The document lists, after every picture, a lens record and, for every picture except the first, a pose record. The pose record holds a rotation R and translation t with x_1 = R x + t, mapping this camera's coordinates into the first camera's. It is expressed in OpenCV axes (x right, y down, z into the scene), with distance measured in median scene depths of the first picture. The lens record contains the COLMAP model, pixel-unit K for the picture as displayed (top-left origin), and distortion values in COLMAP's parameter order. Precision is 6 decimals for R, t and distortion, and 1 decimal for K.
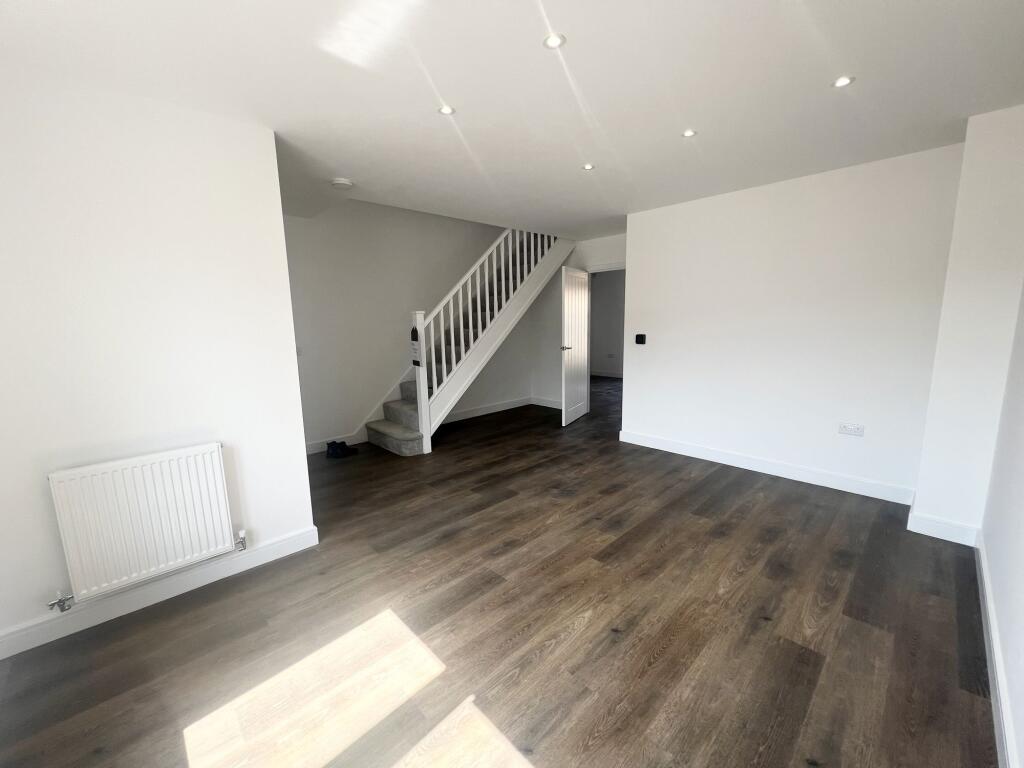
lens RADIAL K [[411.9, 0, 512.0], [0, 411.9, 384.0], [0, 0, 1]] dist [-0.000569, 0.000014]
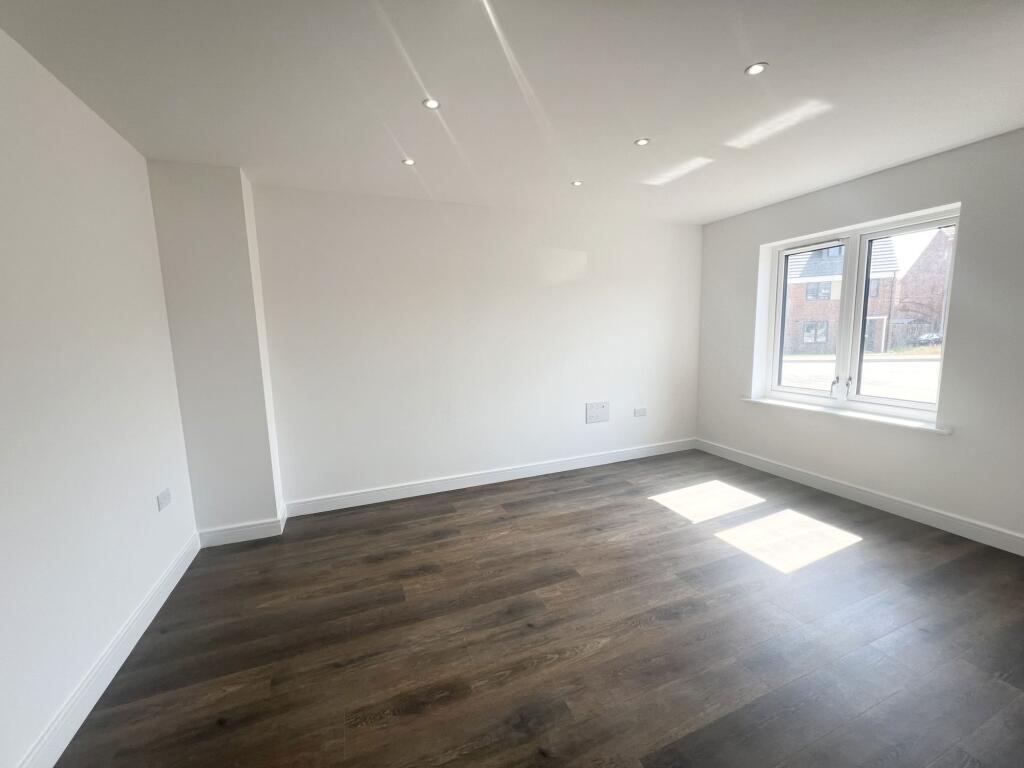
lens RADIAL K [[408.2, 0, 512.0], [0, 408.2, 384.0], [0, 0, 1]] dist [-0.000117, 0.000053]
pose [[-0.926903, -0.007101, 0.375233, -0.014947], [0.098365, 0.960272, 0.261153, -0.302573], [-0.362181, 0.278974, -0.889381, 1.962031]]
